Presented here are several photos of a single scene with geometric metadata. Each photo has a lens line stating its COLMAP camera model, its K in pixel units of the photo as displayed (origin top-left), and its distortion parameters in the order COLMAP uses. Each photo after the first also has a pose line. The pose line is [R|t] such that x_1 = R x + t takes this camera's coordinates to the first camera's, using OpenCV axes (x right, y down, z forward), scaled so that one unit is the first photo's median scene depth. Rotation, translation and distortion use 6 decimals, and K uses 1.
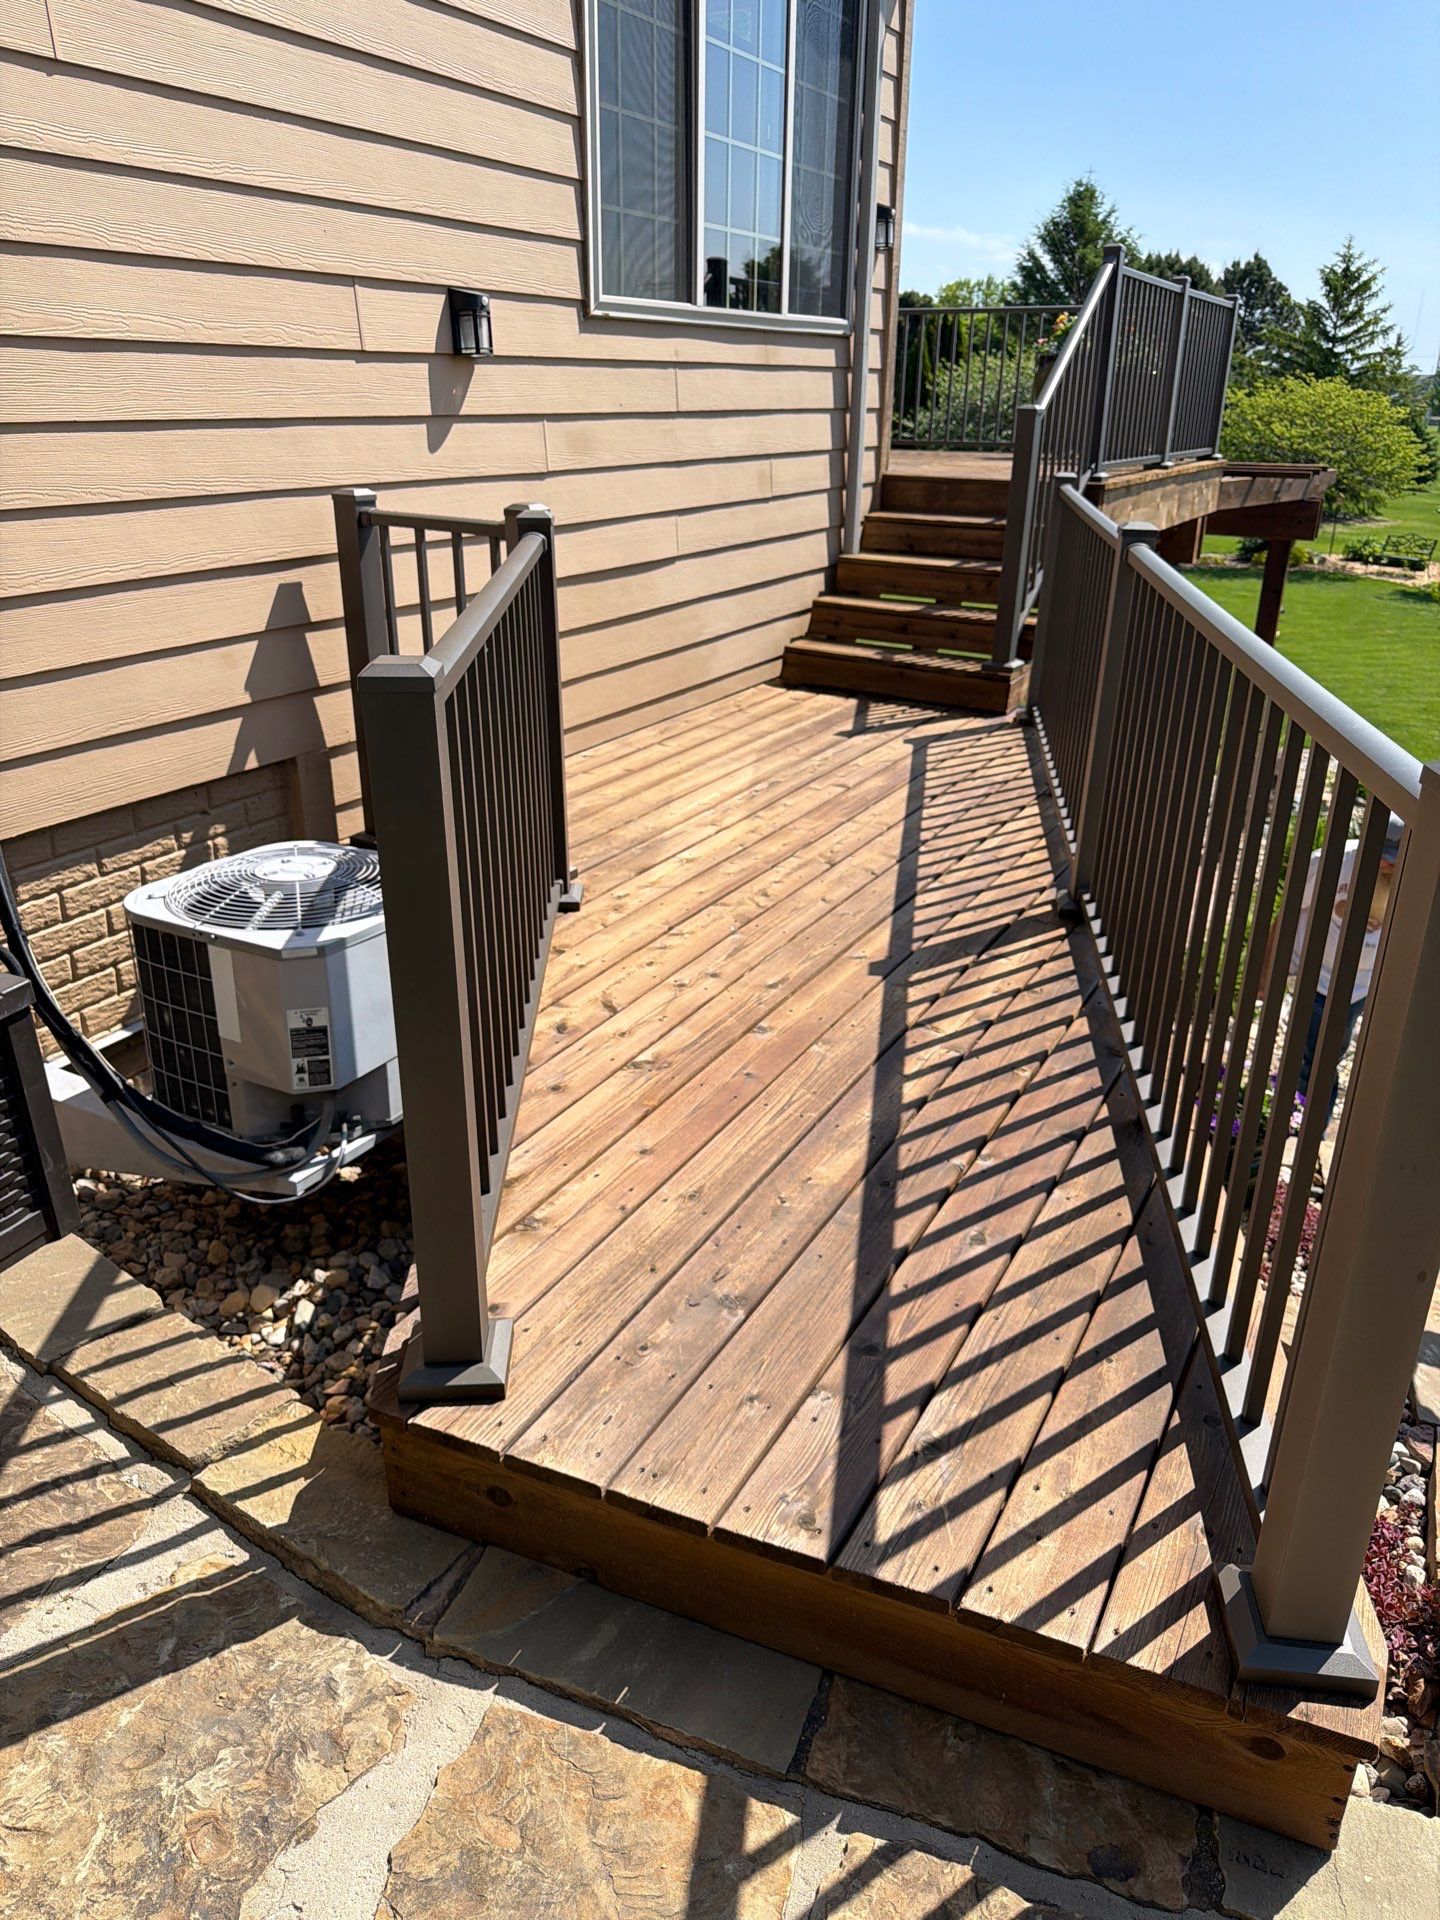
lens RADIAL K [[1371.5, 0, 726.3], [0, 1371.5, 970.2], [0, 0, 1]] dist [0.130847, -0.156138]
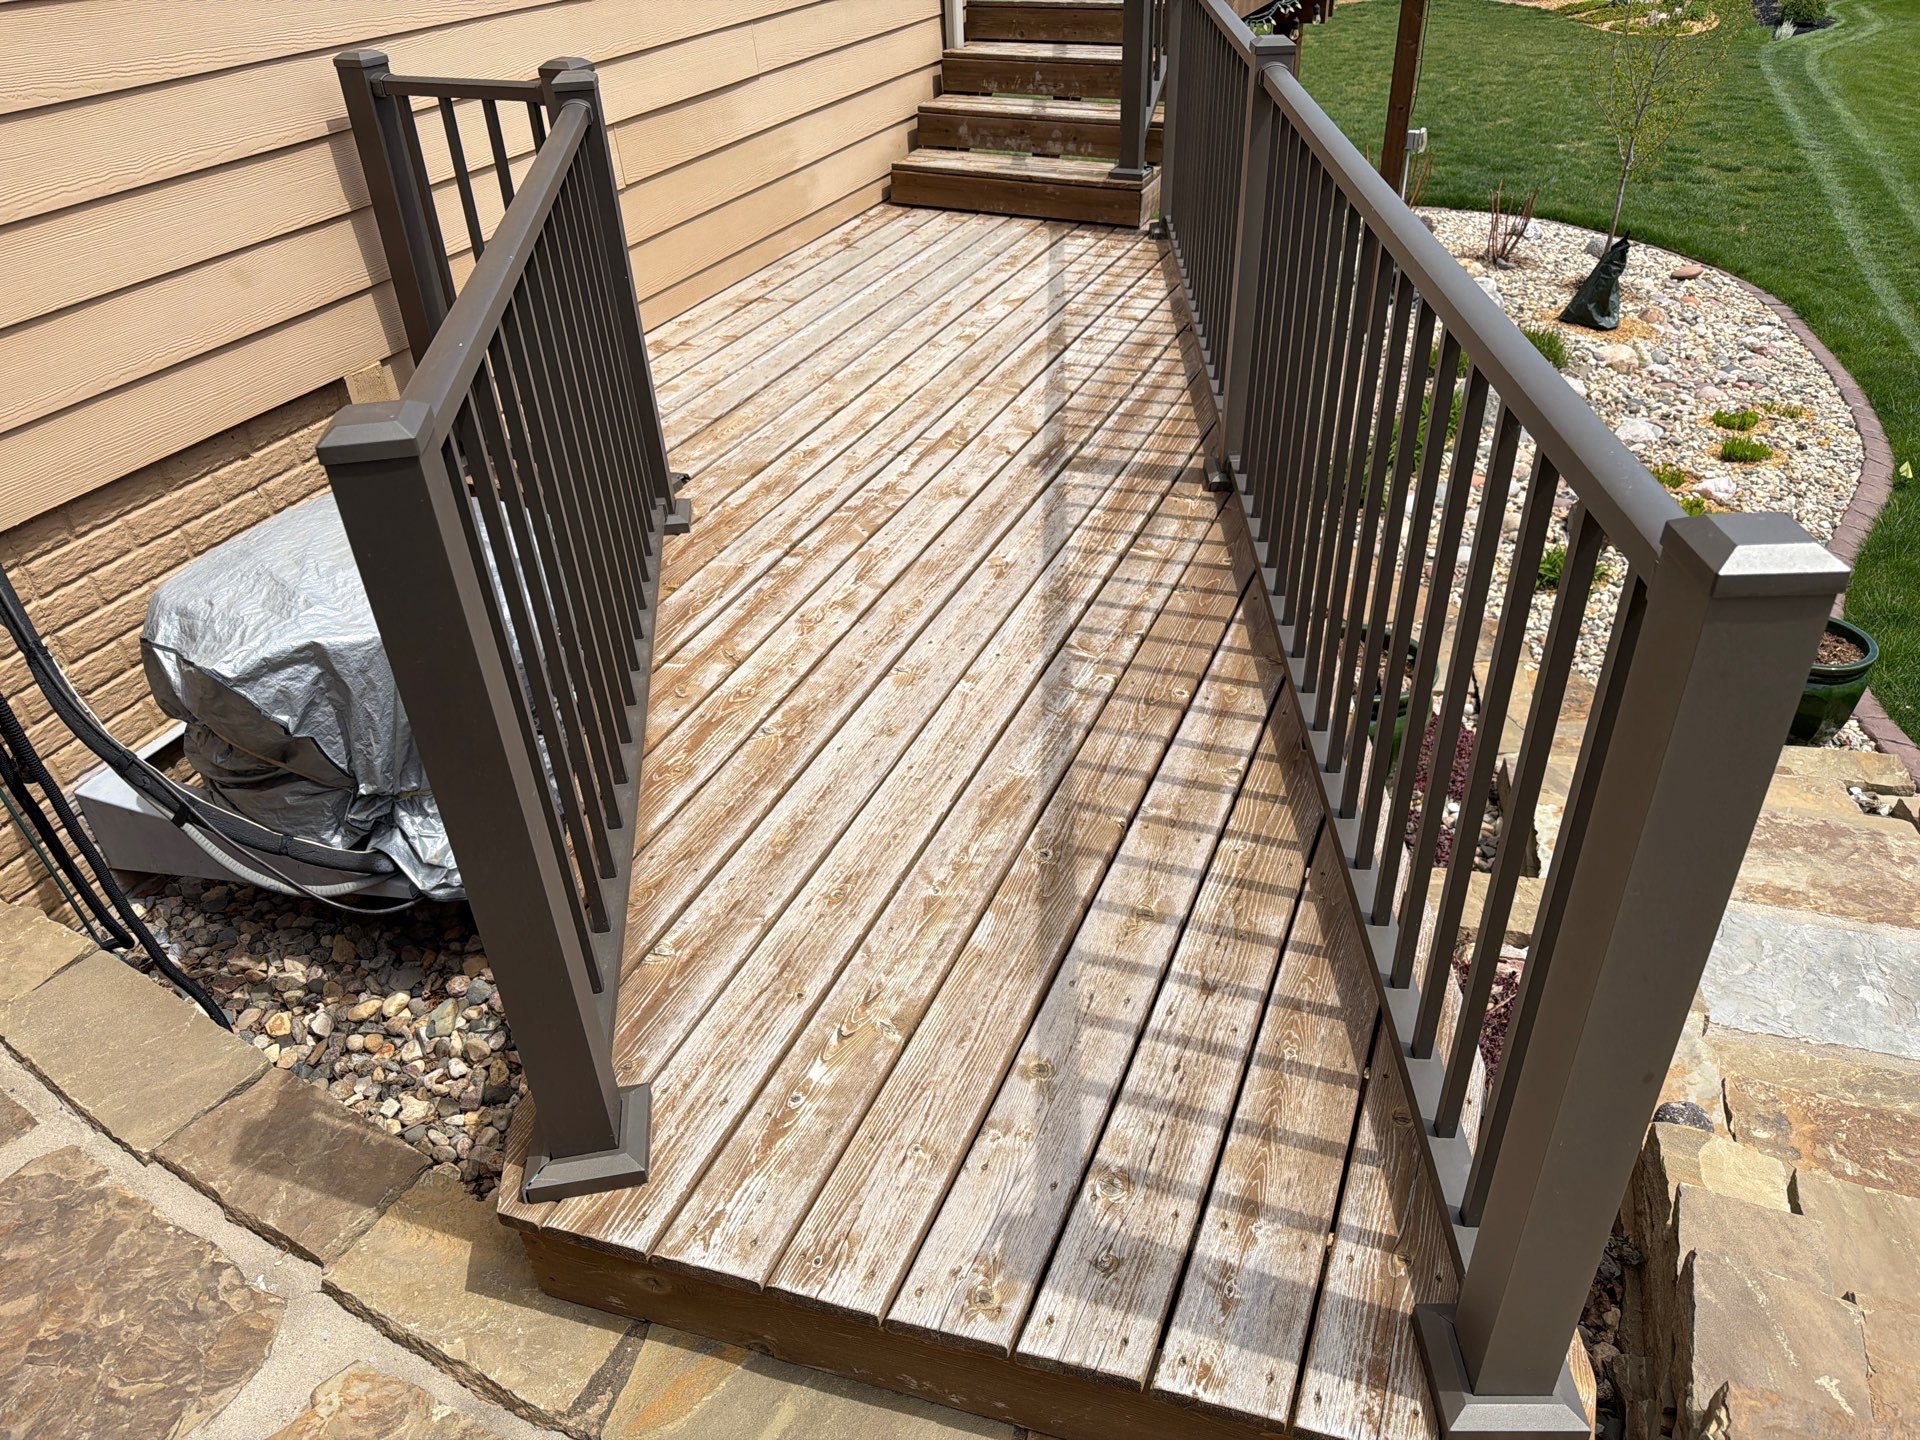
lens RADIAL K [[1371.5, 0, 960.0], [0, 1371.5, 720.0], [0, 0, 1]] dist [0.130847, -0.156138]
pose [[0.993985, -0.100074, 0.044482, 0.018848], [0.090451, 0.979180, 0.181728, -0.074050], [-0.061742, -0.176611, 0.982342, 0.072580]]
